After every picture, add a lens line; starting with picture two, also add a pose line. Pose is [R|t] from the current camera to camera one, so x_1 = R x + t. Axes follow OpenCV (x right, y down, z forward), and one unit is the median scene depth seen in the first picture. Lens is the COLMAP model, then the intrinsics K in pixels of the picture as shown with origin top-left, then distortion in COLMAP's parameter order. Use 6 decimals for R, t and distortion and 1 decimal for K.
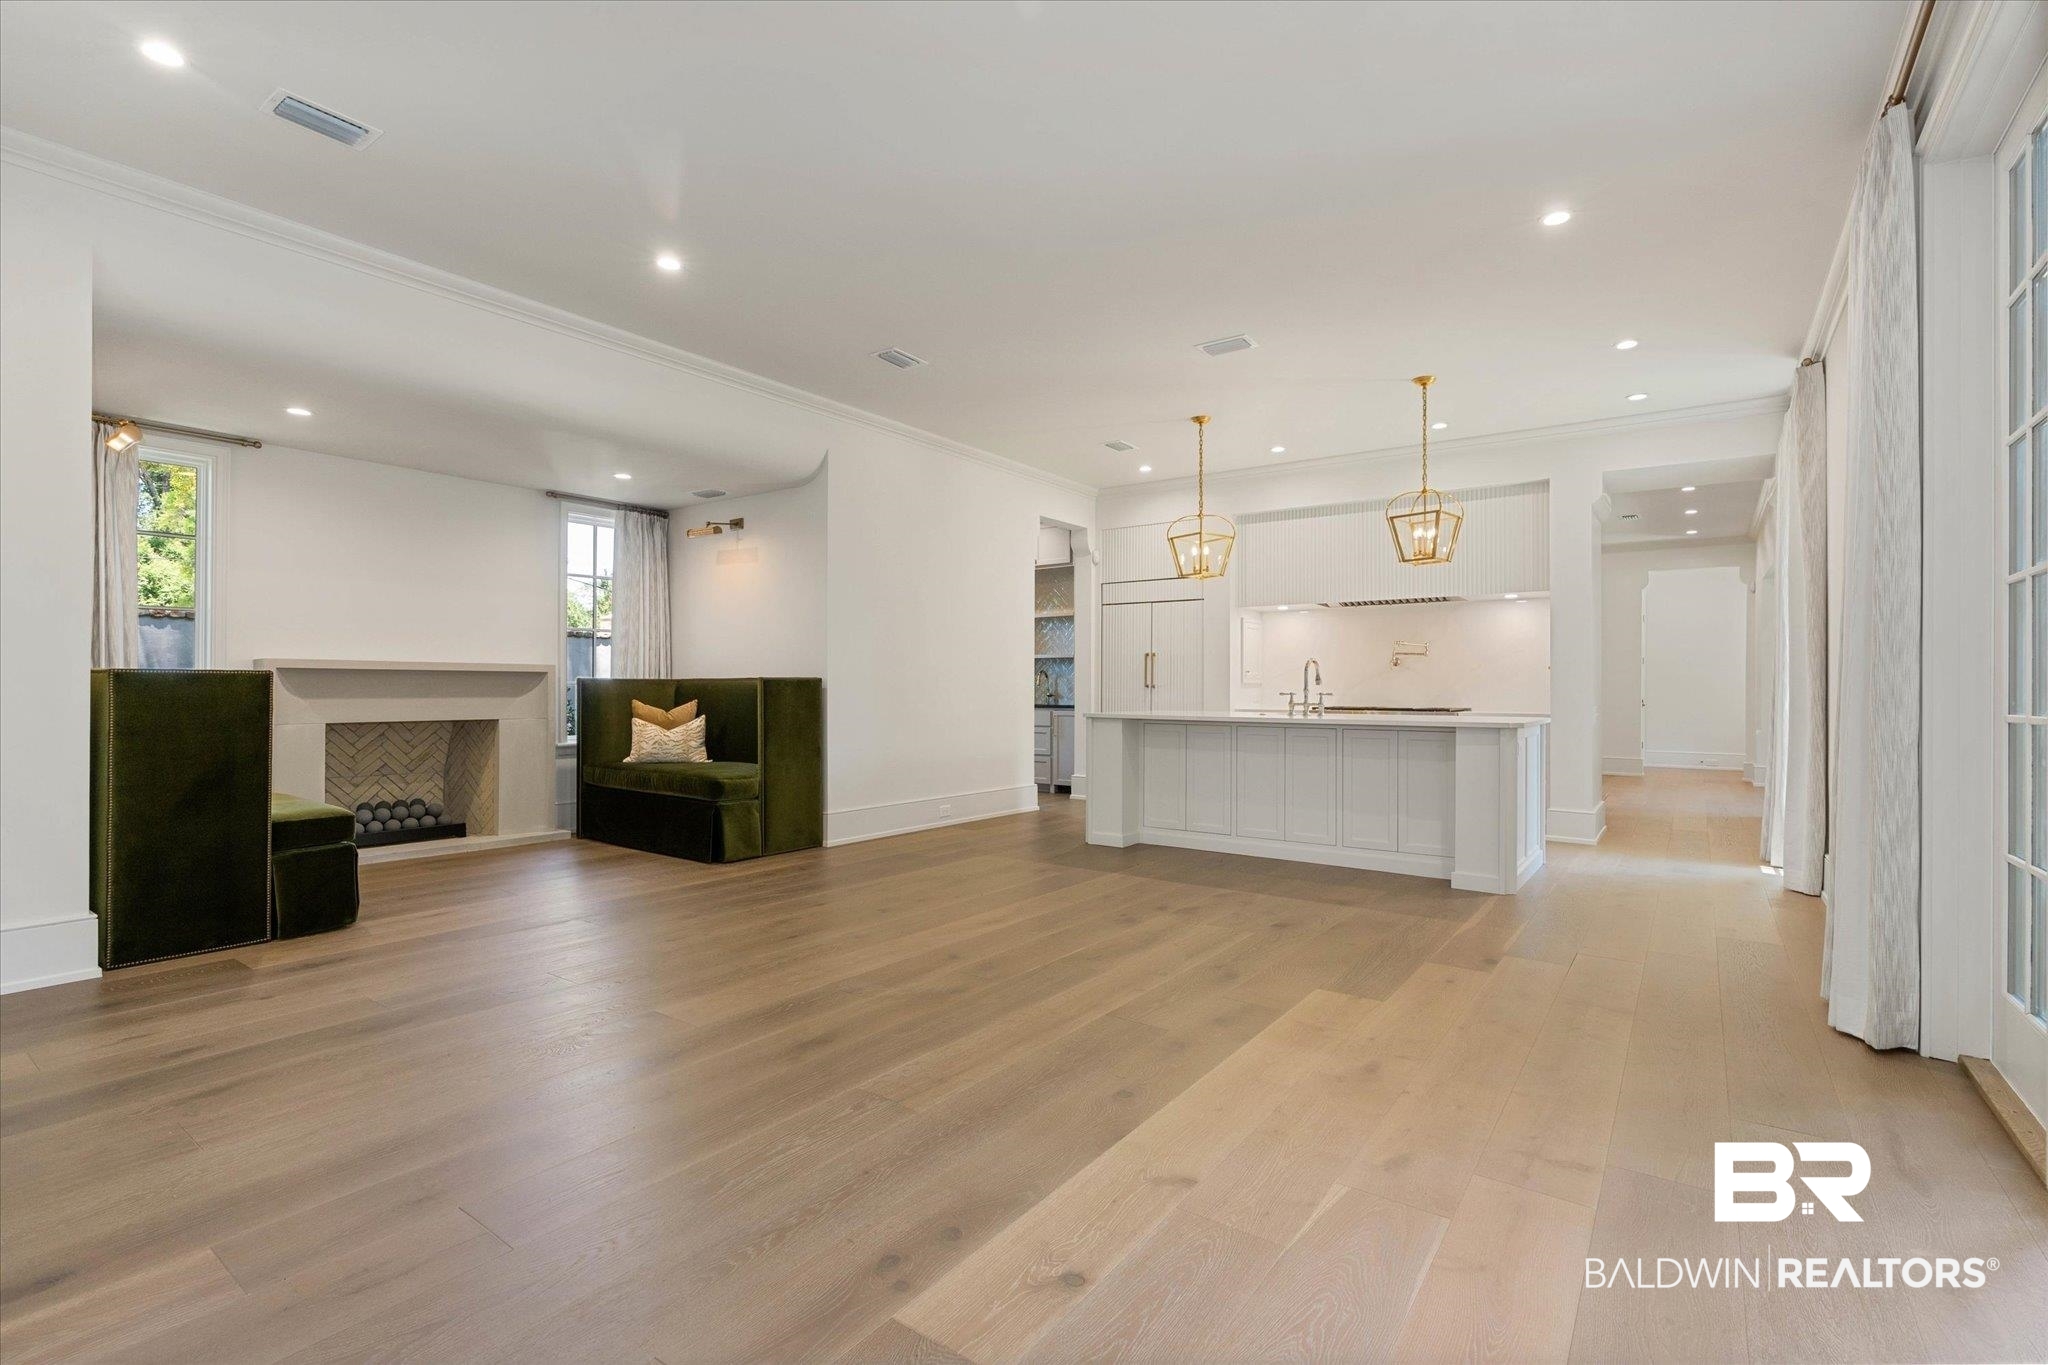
lens RADIAL K [[926.2, 0, 1024.0], [0, 926.2, 682.5], [0, 0, 1]] dist [0.012143, 0.000629]
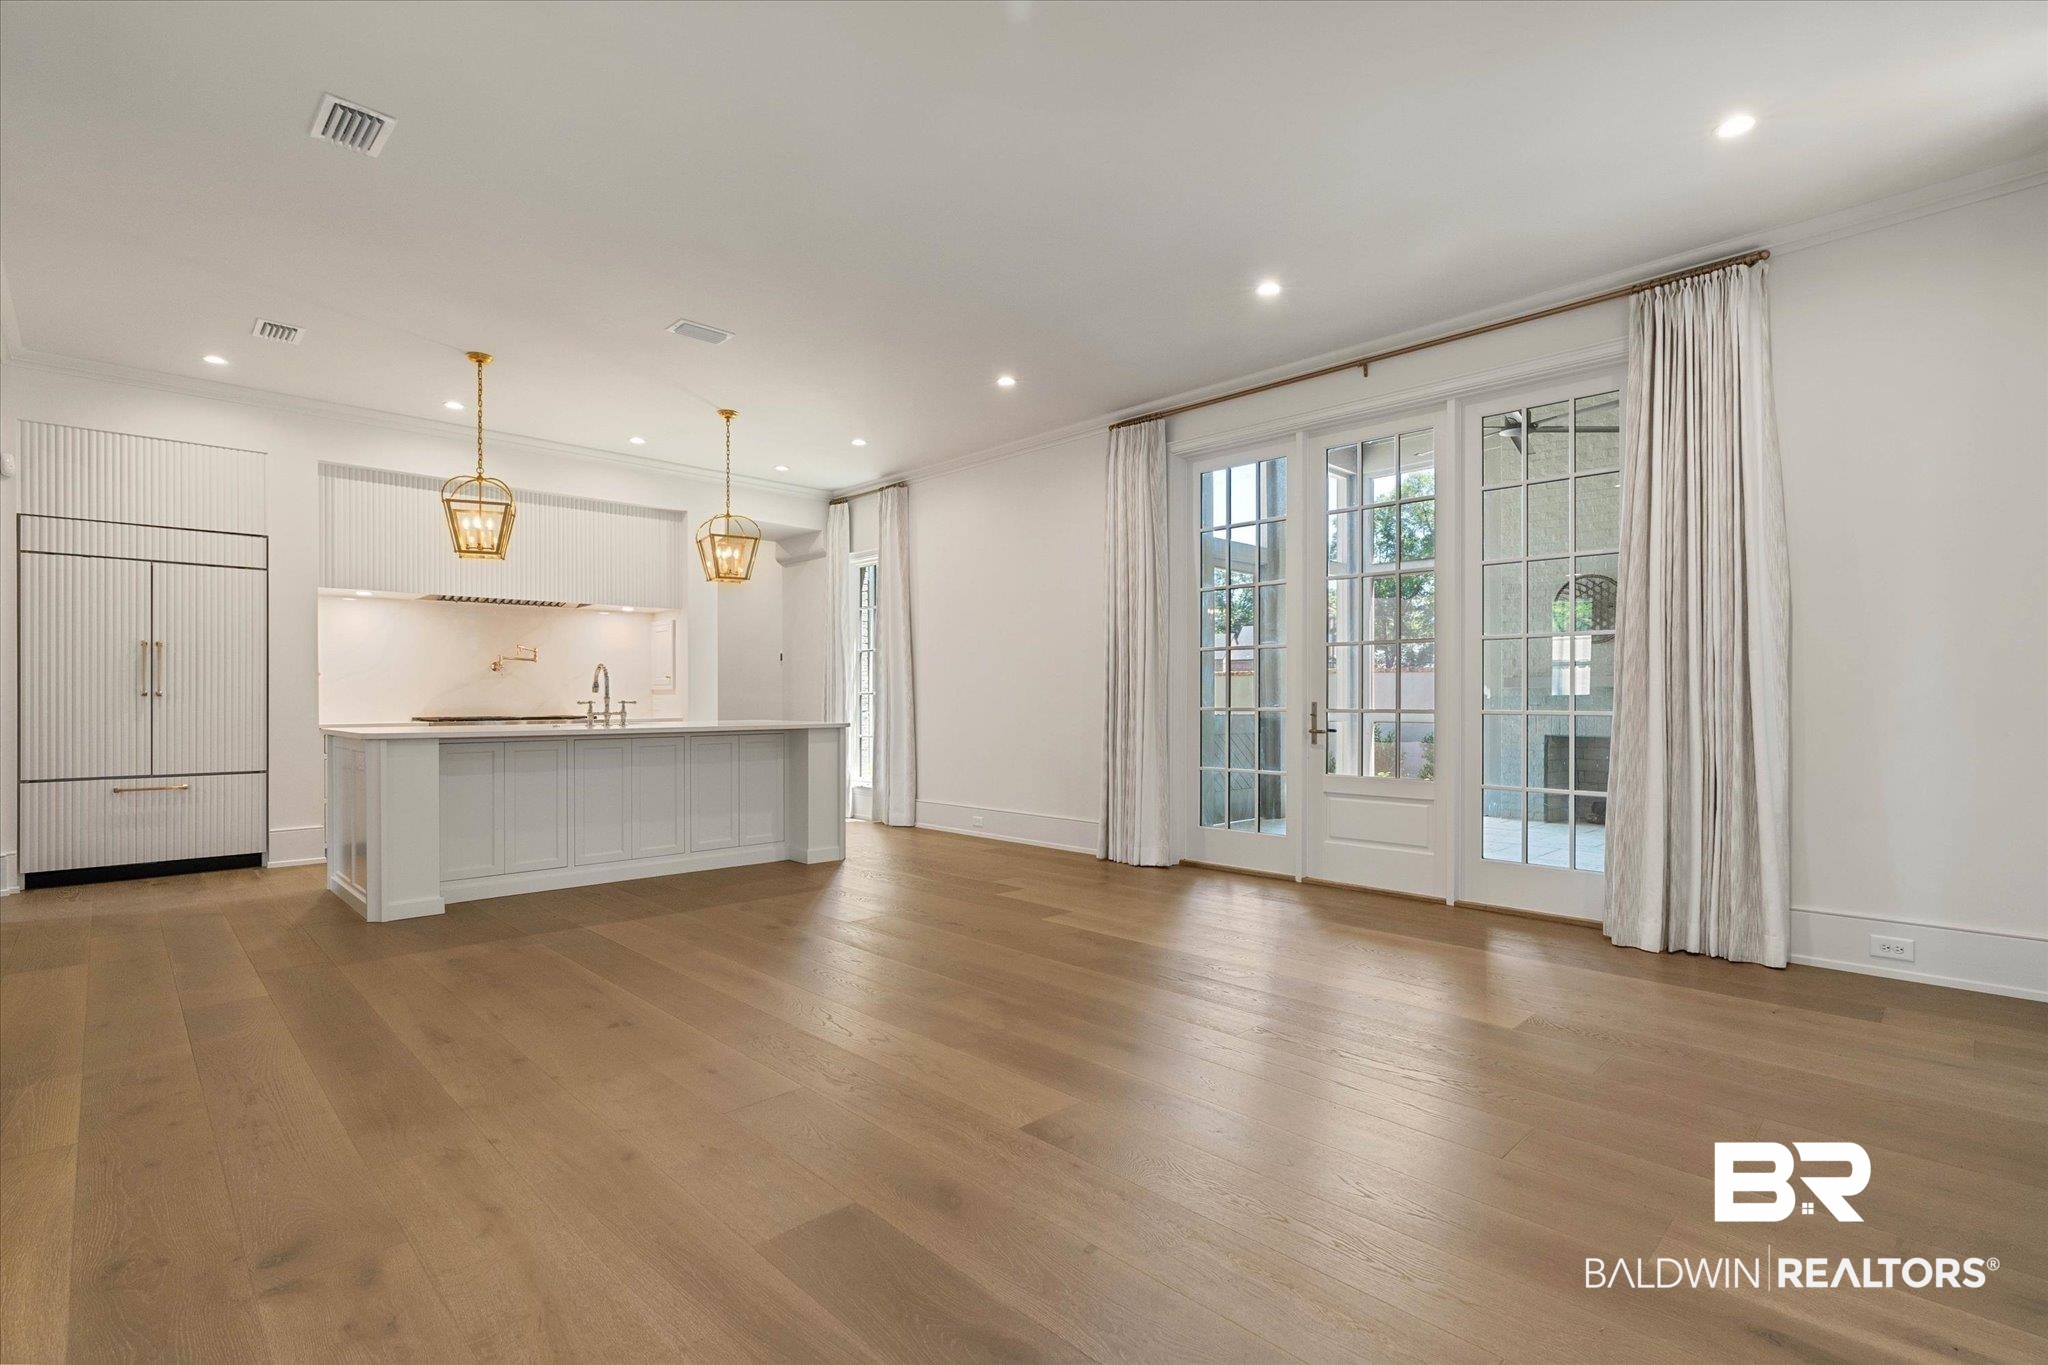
lens RADIAL K [[976.0, 0, 1020.7], [0, 976.0, 695.0], [0, 0, 1]] dist [-0.001252, -0.000372]
pose [[0.171121, -0.001433, 0.985249, -2.491905], [-0.002952, 0.999994, 0.001968, 0.009185], [-0.985246, -0.003245, 0.171116, 1.805753]]
